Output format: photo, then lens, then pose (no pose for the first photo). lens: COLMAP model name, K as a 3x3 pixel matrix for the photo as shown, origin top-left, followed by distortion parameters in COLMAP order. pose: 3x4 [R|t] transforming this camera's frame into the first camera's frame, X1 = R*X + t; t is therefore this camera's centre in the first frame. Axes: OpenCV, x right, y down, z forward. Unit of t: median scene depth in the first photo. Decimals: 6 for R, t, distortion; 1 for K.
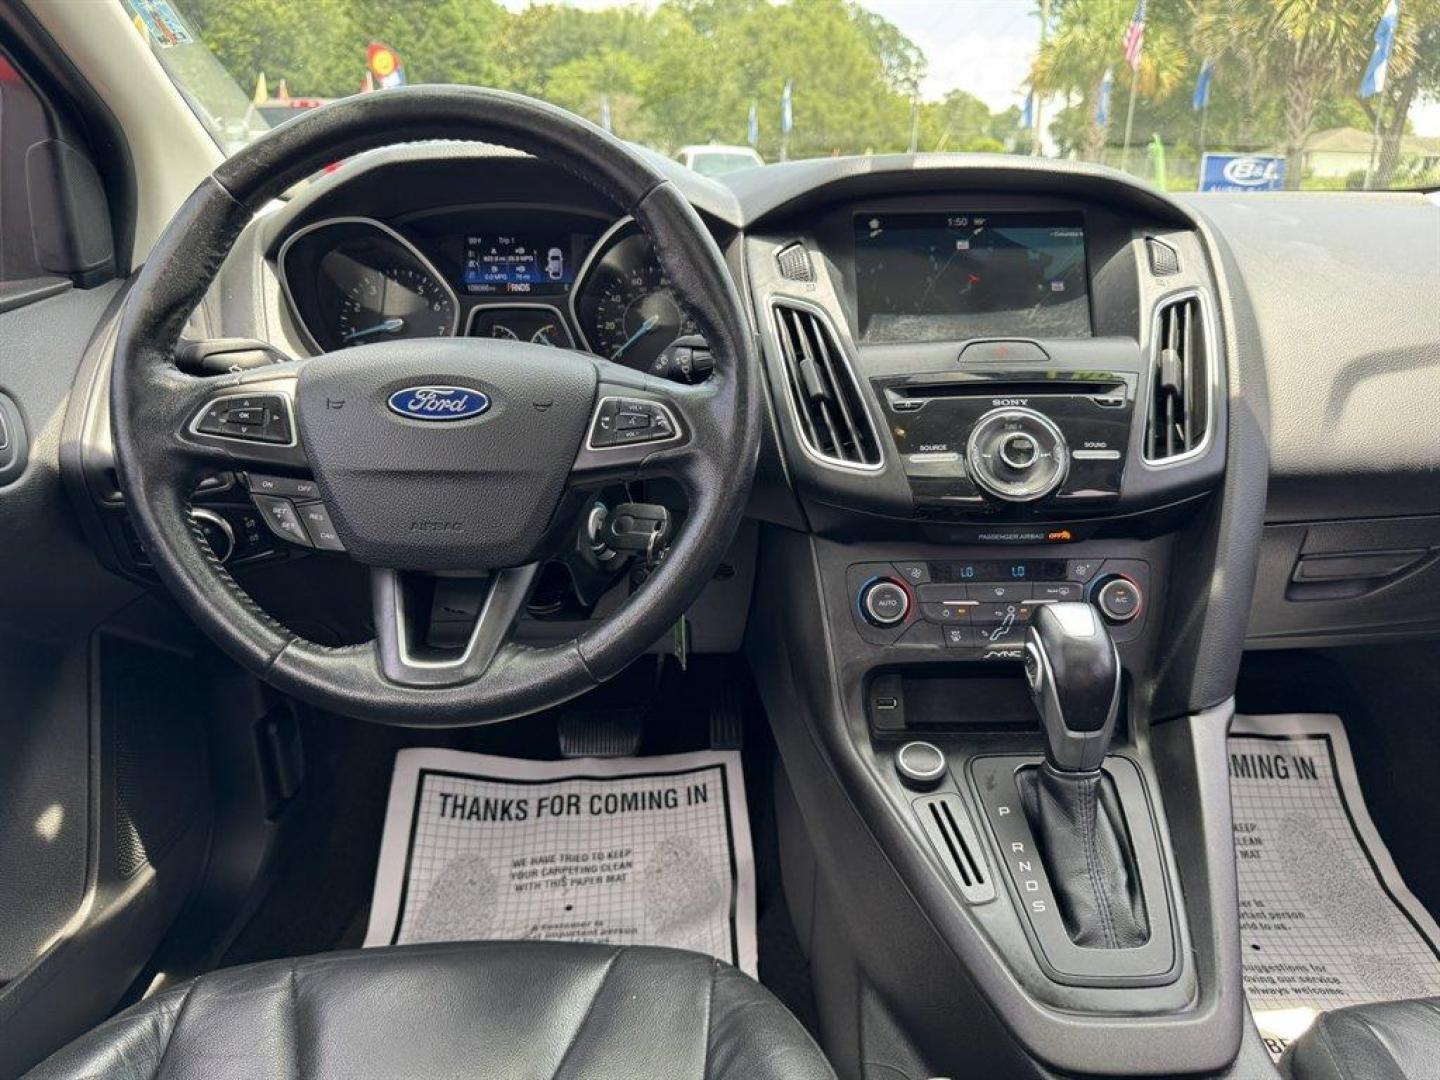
lens RADIAL K [[997.1, 0, 727.1], [0, 997.1, 547.9], [0, 0, 1]] dist [0.043015, -0.058945]
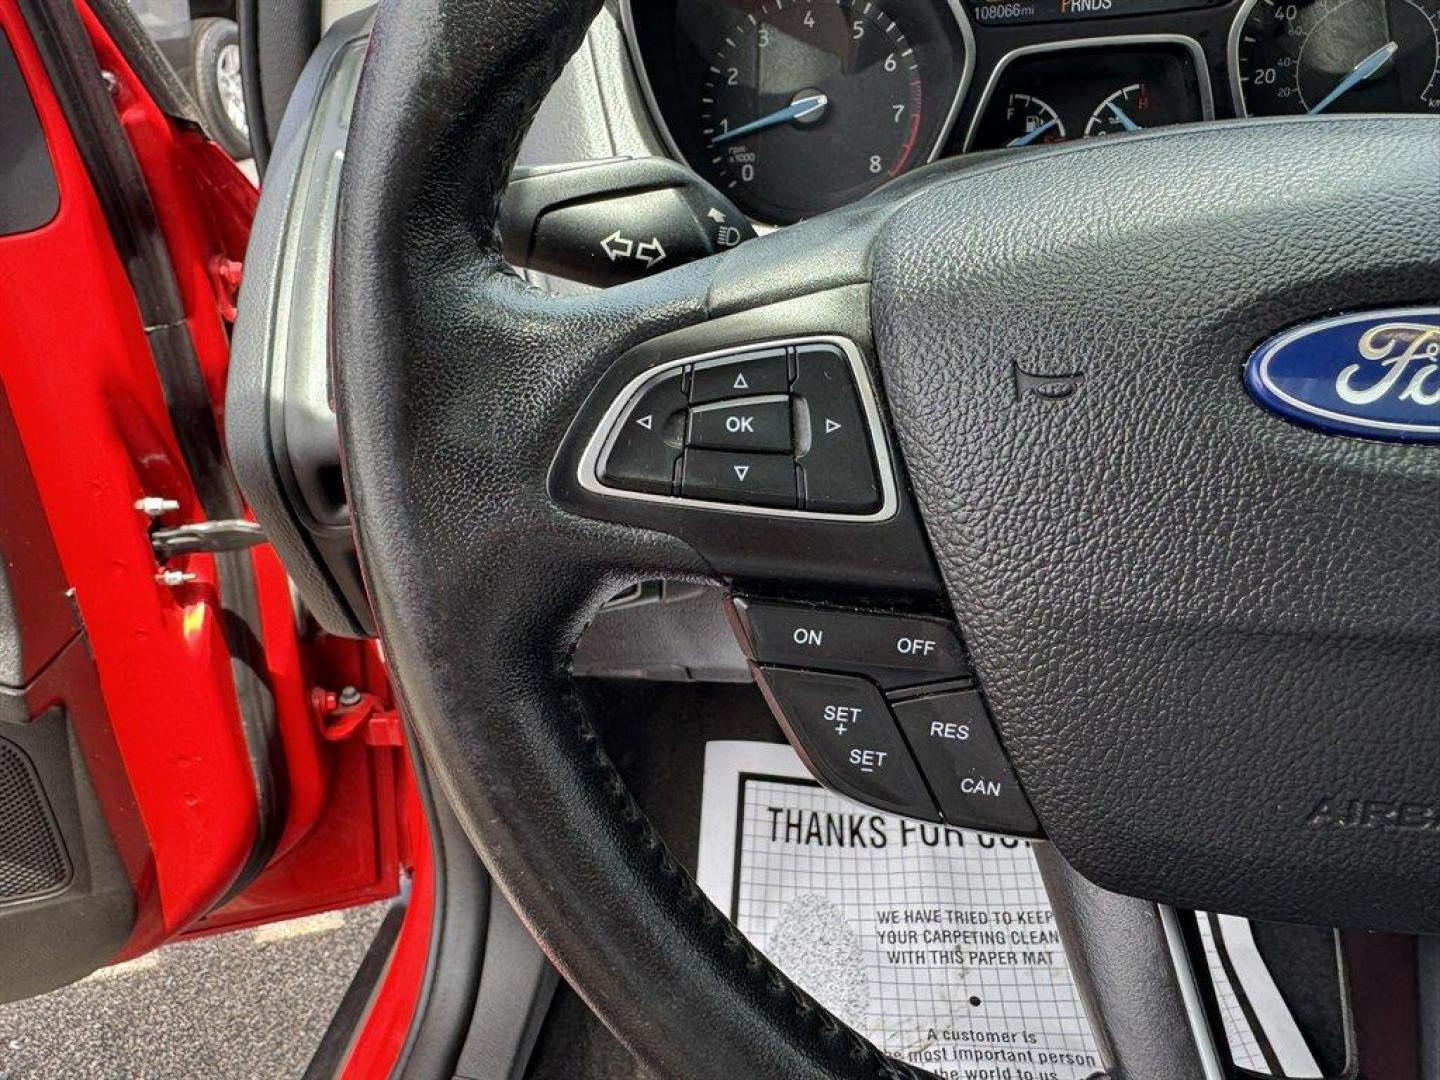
lens RADIAL K [[991.8, 0, 682.2], [0, 991.8, 538.4], [0, 0, 1]] dist [0.001090, 0.000665]
pose [[0.982217, 0.018006, -0.186884, -0.335779], [0.017529, 0.982248, 0.186767, -0.117944], [0.186929, -0.186722, 0.964465, 0.529766]]
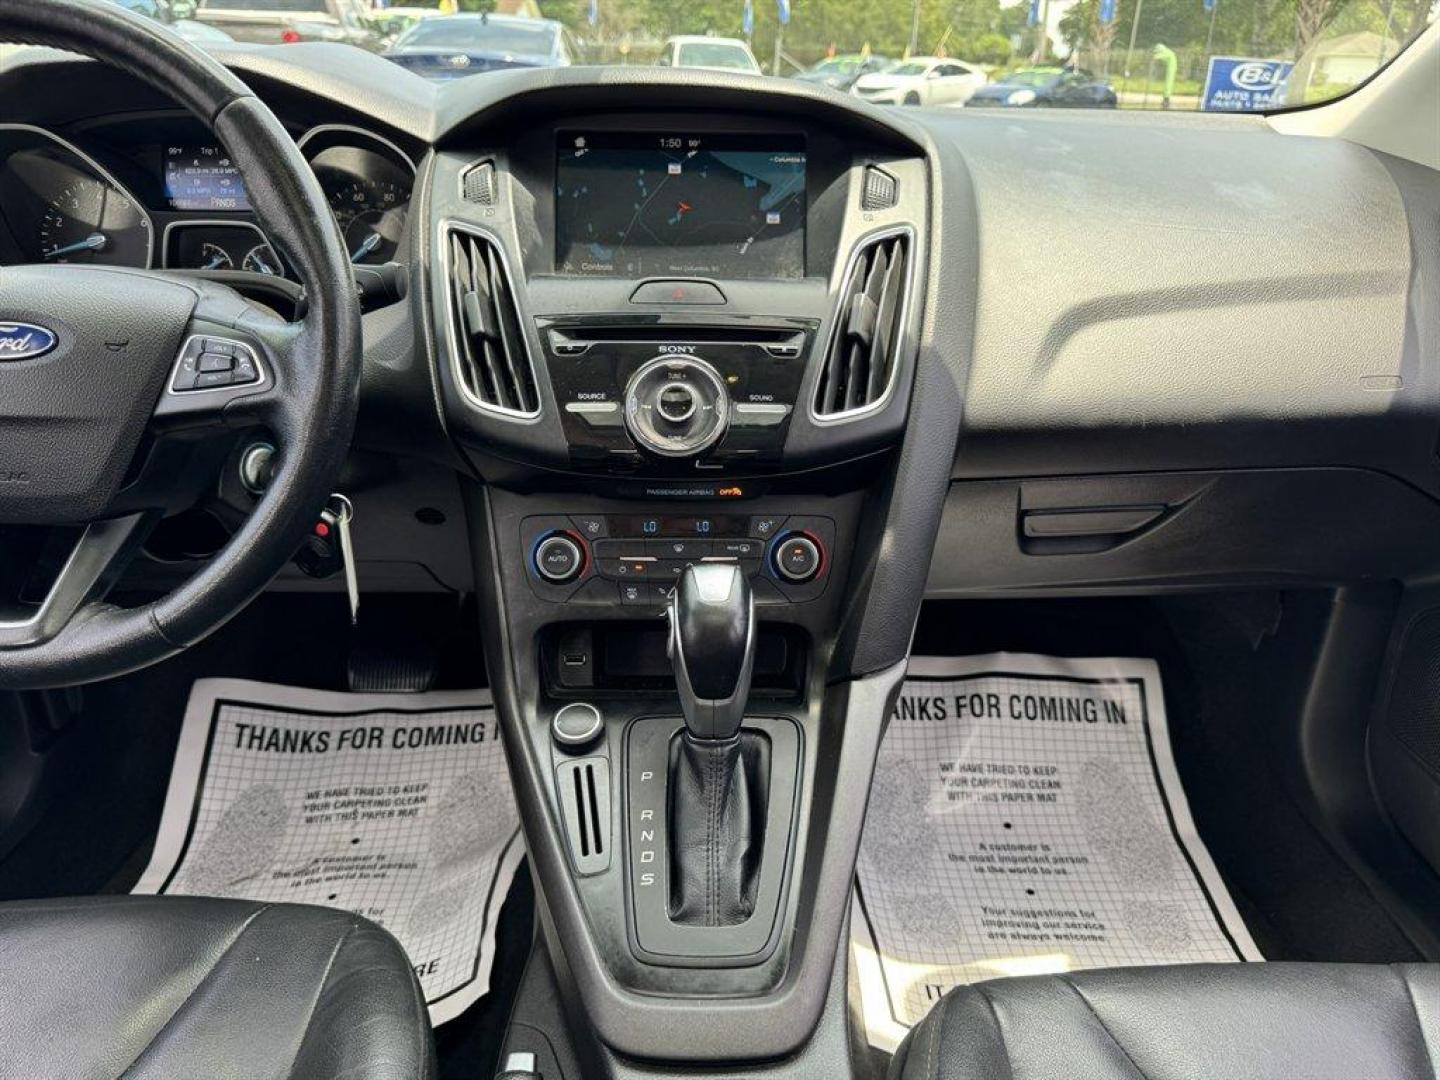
lens RADIAL K [[997.1, 0, 727.1], [0, 997.1, 547.9], [0, 0, 1]] dist [0.043015, -0.058945]
pose [[0.999807, 0.017786, 0.008313, 0.283789], [-0.018465, 0.995738, 0.090358, -0.039114], [-0.006670, -0.090494, 0.995875, 0.048385]]
